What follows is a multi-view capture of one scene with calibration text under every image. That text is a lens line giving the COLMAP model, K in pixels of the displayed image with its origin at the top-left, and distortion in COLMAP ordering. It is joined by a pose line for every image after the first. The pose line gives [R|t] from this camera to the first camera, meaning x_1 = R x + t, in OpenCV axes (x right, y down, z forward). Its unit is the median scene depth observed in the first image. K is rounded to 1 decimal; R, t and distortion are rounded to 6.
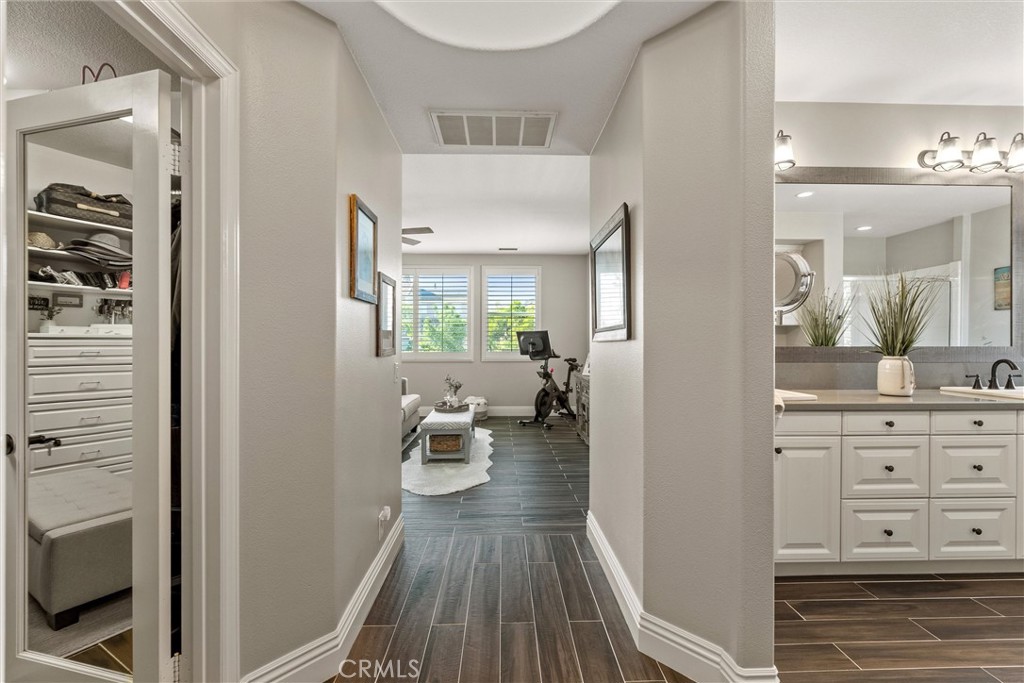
lens RADIAL K [[456.7, 0, 514.4], [0, 456.7, 345.5], [0, 0, 1]] dist [-0.002418, 0.000087]
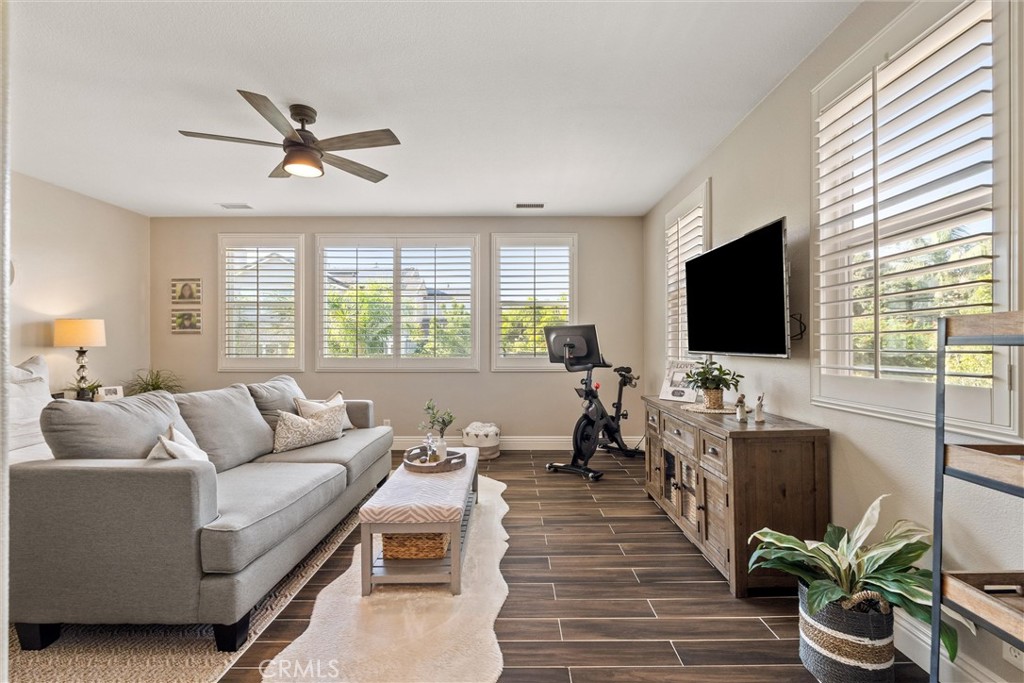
lens RADIAL K [[456.7, 0, 514.4], [0, 456.7, 345.5], [0, 0, 1]] dist [-0.002418, 0.000087]
pose [[0.999568, -0.000486, -0.029400, -0.018350], [0.000357, 0.999990, -0.004383, -0.001265], [0.029402, 0.004371, 0.999558, 0.343143]]
